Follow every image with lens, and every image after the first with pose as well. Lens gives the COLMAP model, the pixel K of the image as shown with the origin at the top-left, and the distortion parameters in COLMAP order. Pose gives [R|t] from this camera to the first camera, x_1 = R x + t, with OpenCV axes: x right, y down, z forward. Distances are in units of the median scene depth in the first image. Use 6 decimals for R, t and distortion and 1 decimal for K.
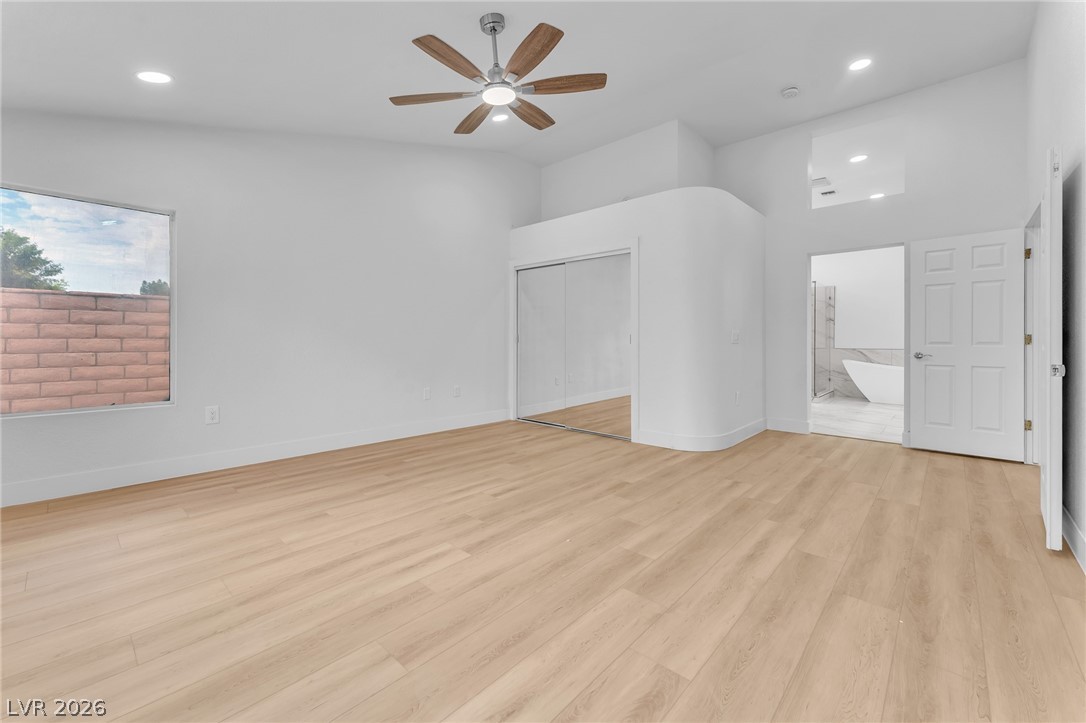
lens RADIAL K [[444.6, 0, 546.0], [0, 444.6, 336.0], [0, 0, 1]] dist [-0.001468, -0.000612]
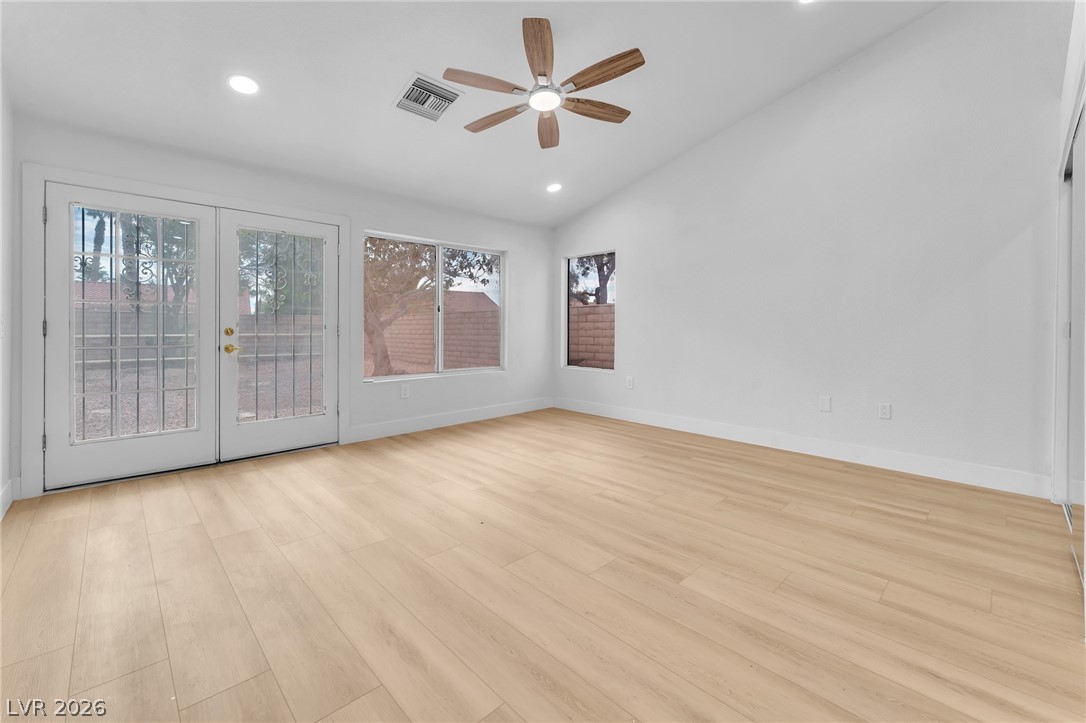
lens RADIAL K [[444.6, 0, 530.8], [0, 444.6, 320.8], [0, 0, 1]] dist [-0.001468, -0.000612]
pose [[-0.077970, -0.022668, -0.996698, 0.831373], [0.003983, 0.999726, -0.023048, 0.009937], [0.996948, -0.005767, -0.077858, 0.914265]]
